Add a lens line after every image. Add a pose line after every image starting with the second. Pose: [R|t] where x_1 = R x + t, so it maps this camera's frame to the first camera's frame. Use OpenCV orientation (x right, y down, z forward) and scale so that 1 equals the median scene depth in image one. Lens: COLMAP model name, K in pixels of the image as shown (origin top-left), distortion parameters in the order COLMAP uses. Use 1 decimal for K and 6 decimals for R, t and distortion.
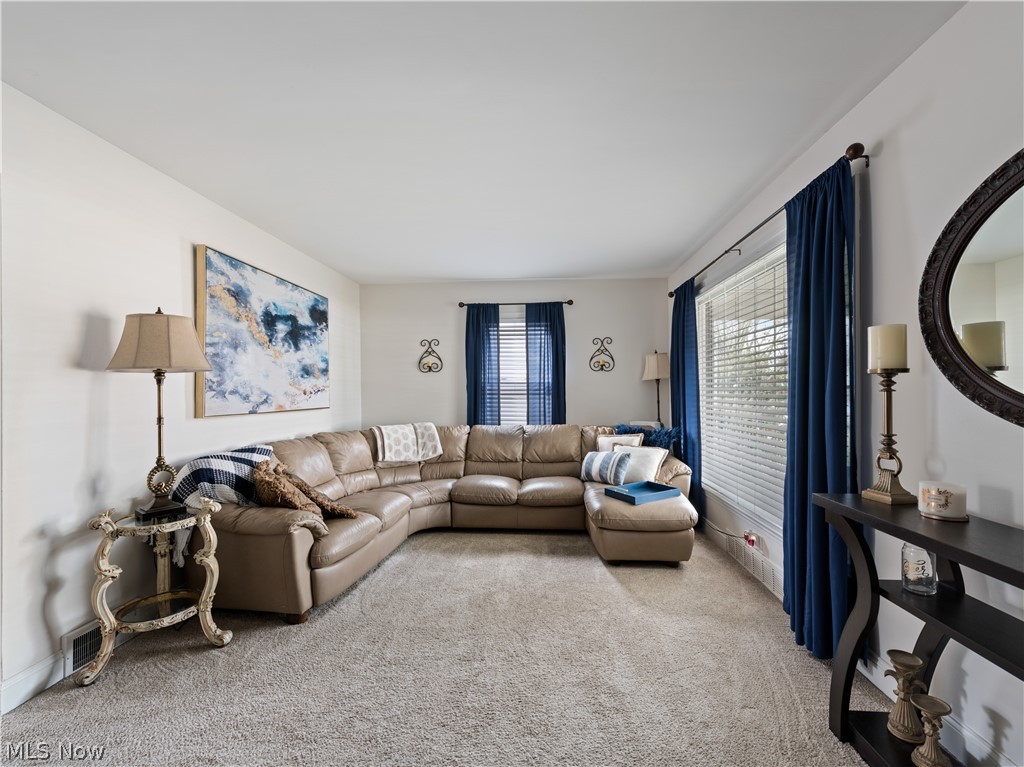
lens RADIAL K [[437.7, 0, 529.5], [0, 437.7, 388.4], [0, 0, 1]] dist [0.000608, -0.001331]
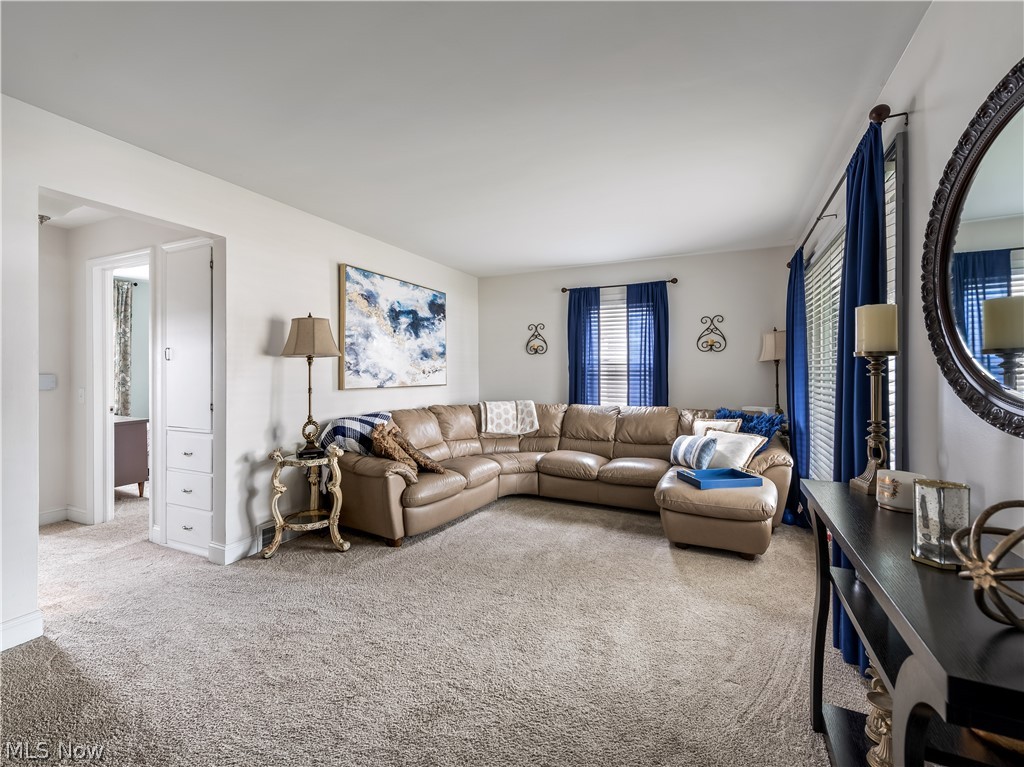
lens RADIAL K [[450.0, 0, 512.6], [0, 450.0, 370.5], [0, 0, 1]] dist [0.001001, 0.000051]
pose [[0.927884, 0.006438, -0.372813, 0.204724], [-0.005165, 0.999977, 0.004414, -0.001852], [0.372833, -0.002170, 0.927896, -0.083932]]
